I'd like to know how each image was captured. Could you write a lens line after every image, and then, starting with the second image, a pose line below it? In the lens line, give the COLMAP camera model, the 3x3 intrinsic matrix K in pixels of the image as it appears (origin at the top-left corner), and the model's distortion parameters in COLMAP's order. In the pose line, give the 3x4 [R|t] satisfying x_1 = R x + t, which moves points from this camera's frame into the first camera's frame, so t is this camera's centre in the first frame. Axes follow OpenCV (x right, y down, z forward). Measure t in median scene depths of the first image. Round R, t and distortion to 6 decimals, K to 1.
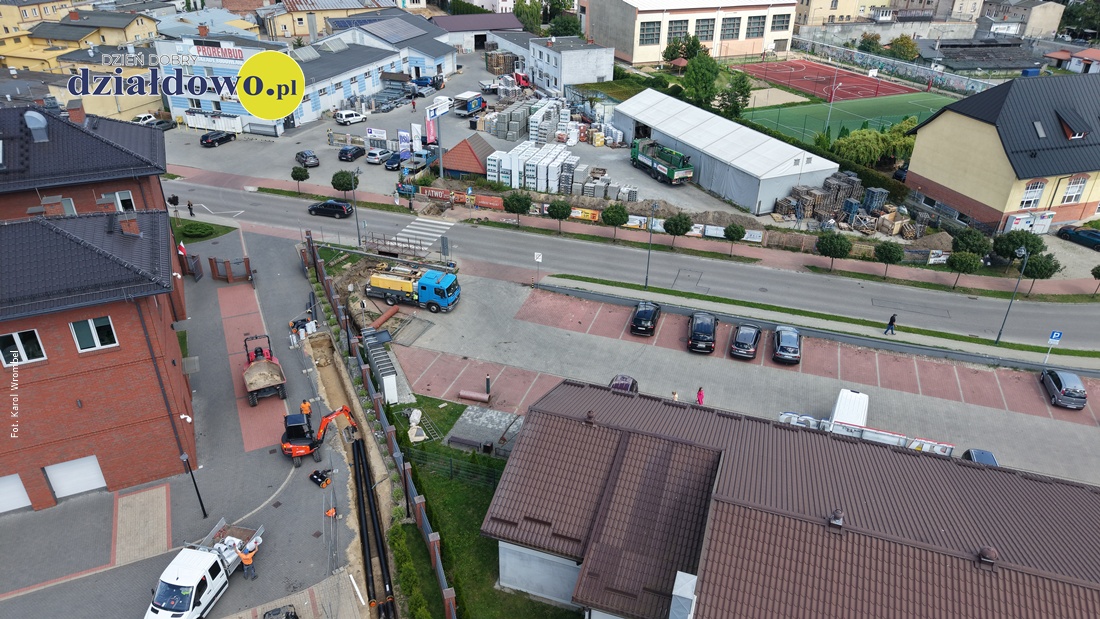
lens RADIAL K [[729.6, 0, 550.0], [0, 729.6, 309.5], [0, 0, 1]] dist [0.050647, -0.071347]
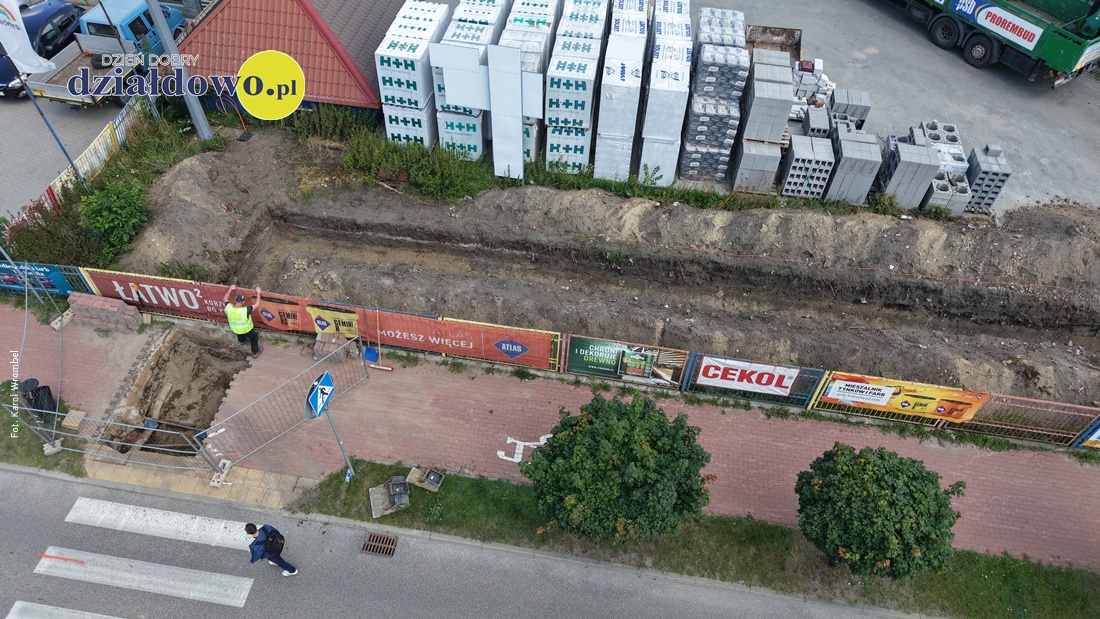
lens RADIAL K [[729.6, 0, 550.0], [0, 729.6, 309.5], [0, 0, 1]] dist [0.050647, -0.071347]
pose [[0.987903, -0.119802, 0.098467, -0.071381], [0.075679, 0.926668, 0.368183, -0.241003], [-0.135355, -0.356277, 0.924525, 0.837671]]
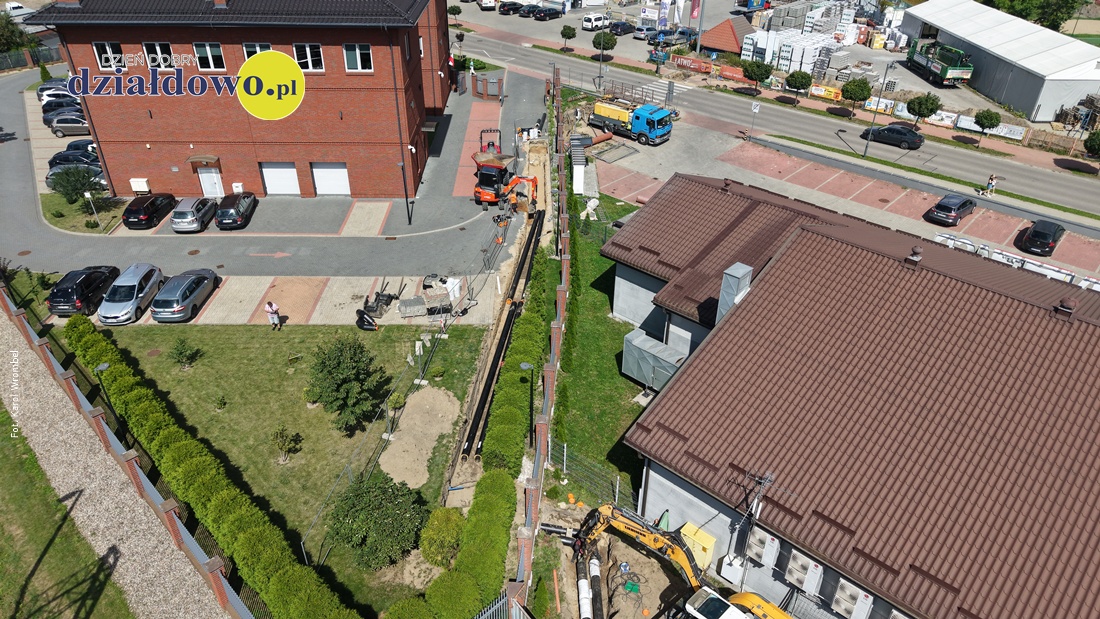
lens RADIAL K [[729.6, 0, 550.0], [0, 729.6, 309.5], [0, 0, 1]] dist [0.050647, -0.071347]
pose [[0.913326, 0.216891, -0.344664, 0.110444], [-0.198086, 0.976105, 0.089338, 0.136267], [0.355805, -0.013321, 0.934465, -0.044296]]
